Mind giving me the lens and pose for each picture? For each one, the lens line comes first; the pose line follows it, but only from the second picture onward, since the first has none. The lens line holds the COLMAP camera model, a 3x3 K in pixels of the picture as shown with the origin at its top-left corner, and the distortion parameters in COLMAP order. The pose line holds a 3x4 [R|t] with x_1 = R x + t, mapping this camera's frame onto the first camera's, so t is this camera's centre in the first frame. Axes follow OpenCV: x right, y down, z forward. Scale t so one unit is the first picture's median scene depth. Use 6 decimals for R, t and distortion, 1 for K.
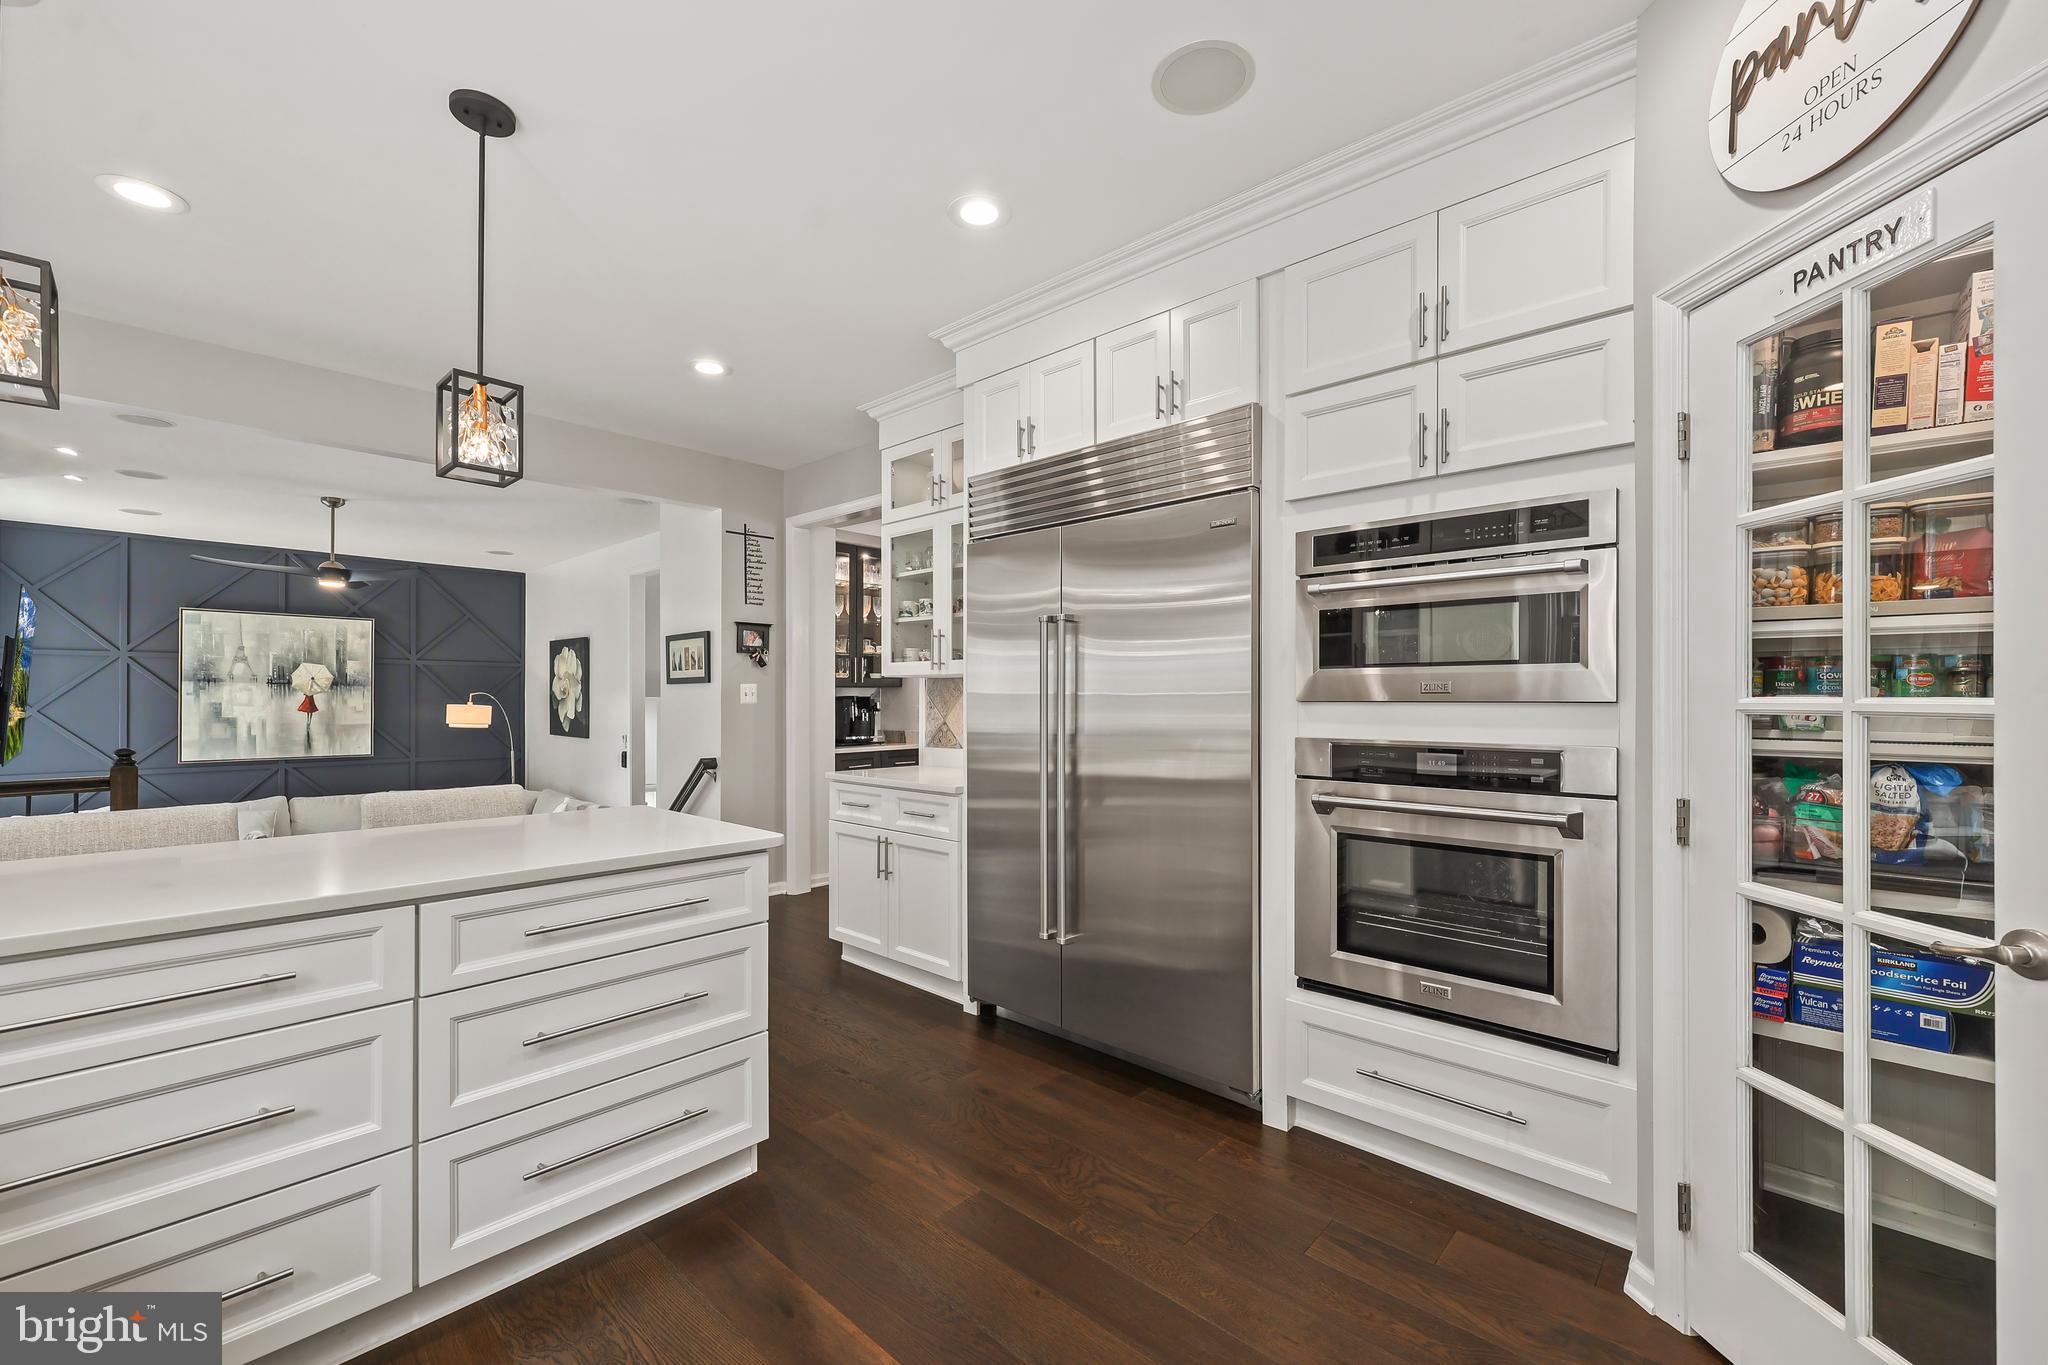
lens RADIAL K [[846.5, 0, 1034.0], [0, 846.5, 694.2], [0, 0, 1]] dist [-0.000344, -0.000008]
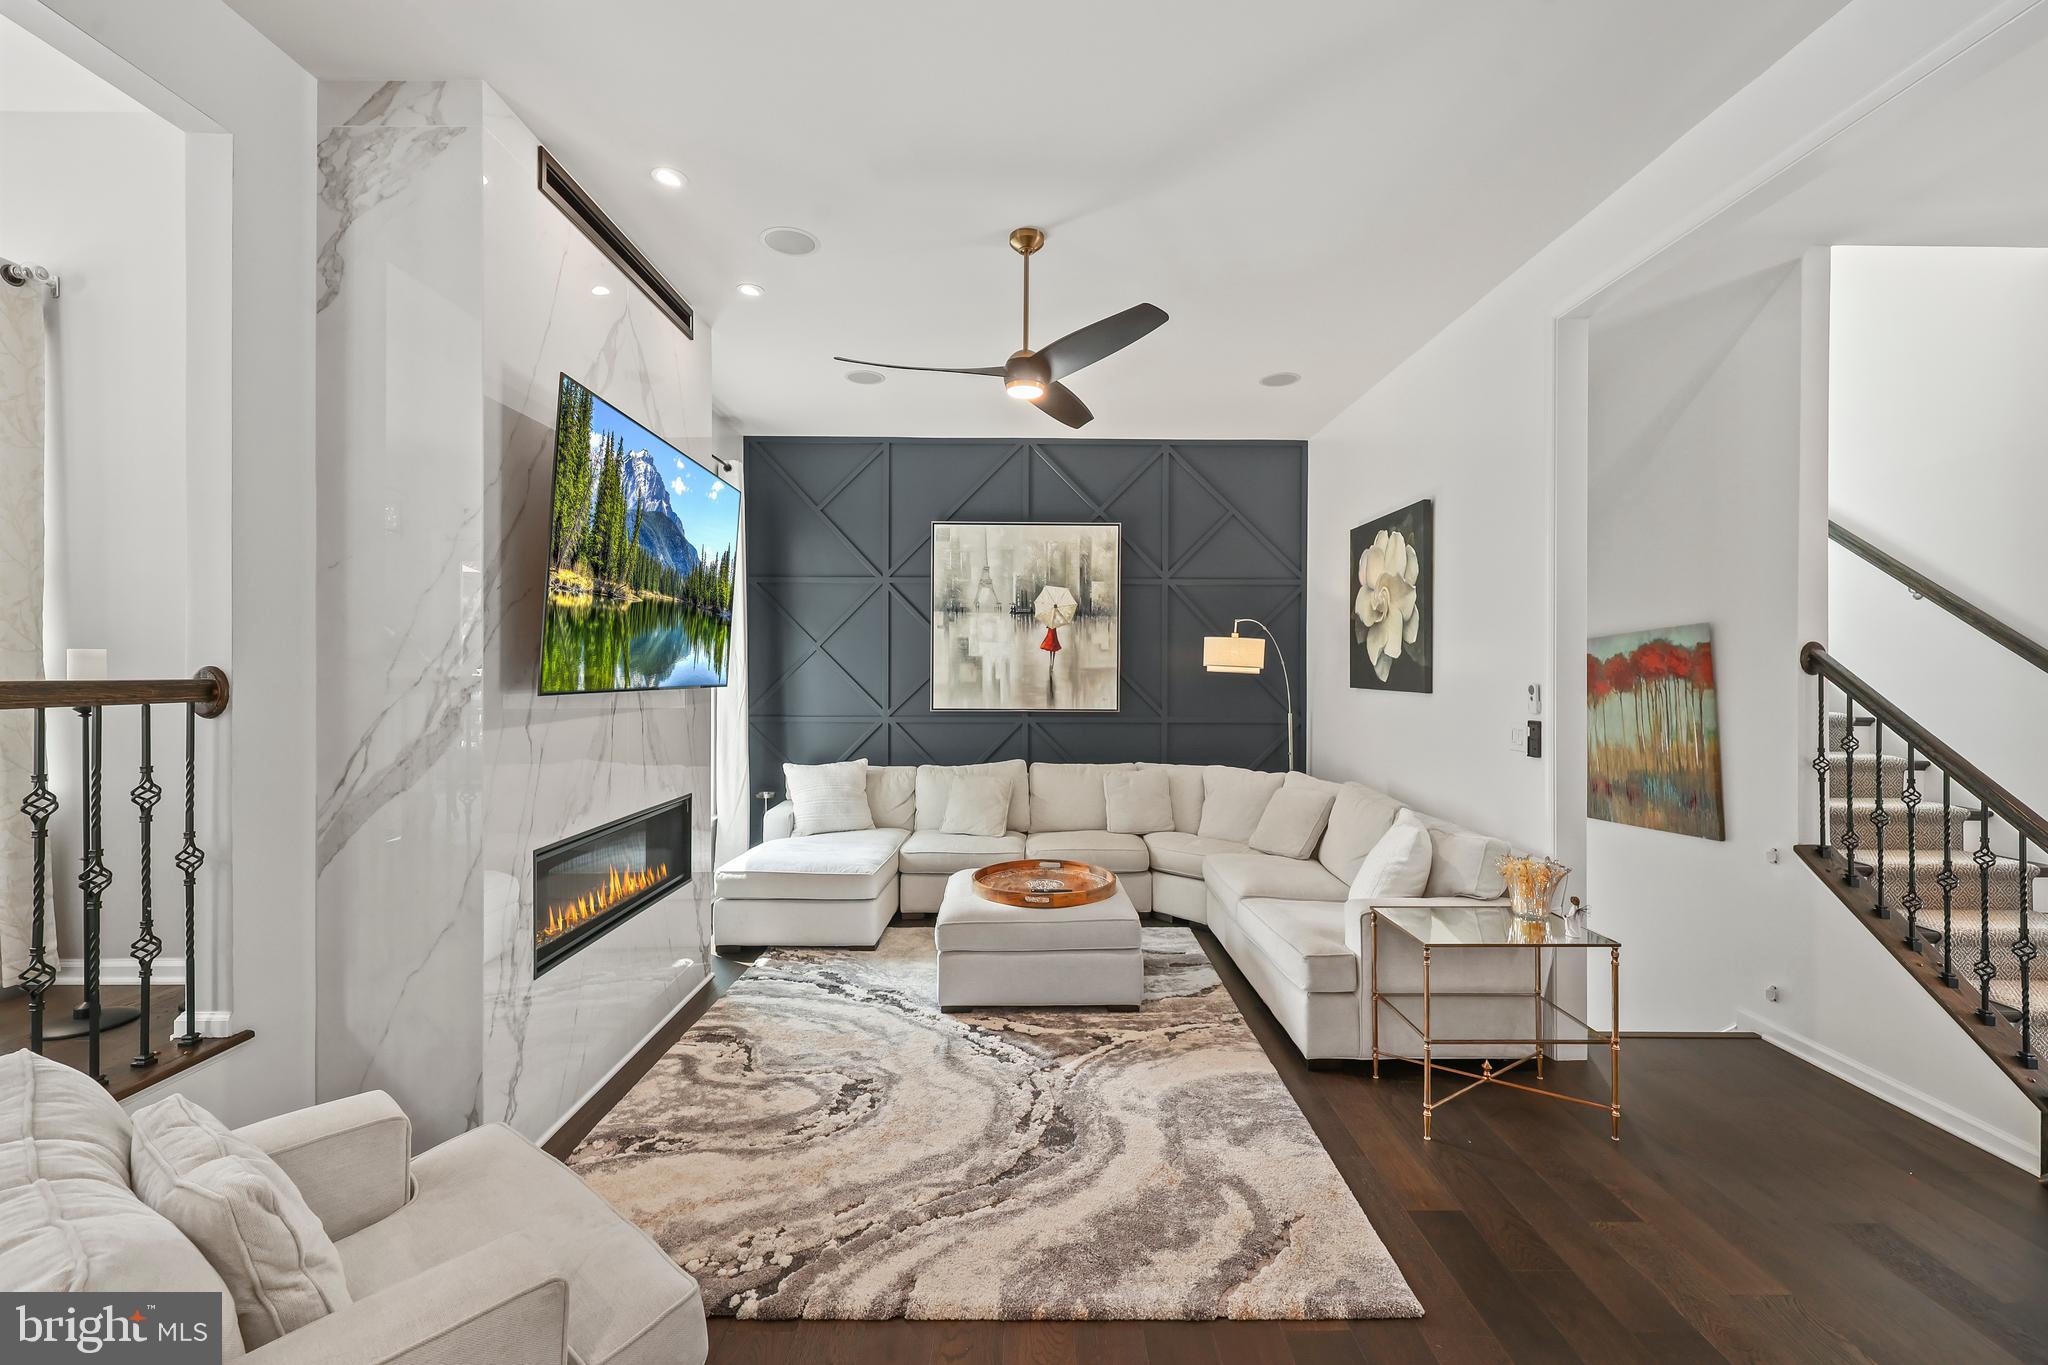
lens RADIAL K [[848.1, 0, 1025.8], [0, 848.1, 672.3], [0, 0, 1]] dist [0.000967, 0.000033]
pose [[0.682723, 0.002322, -0.730673, -0.327998], [0.000147, 0.999994, 0.003314, 0.039094], [0.730677, -0.002370, 0.682719, 0.479010]]
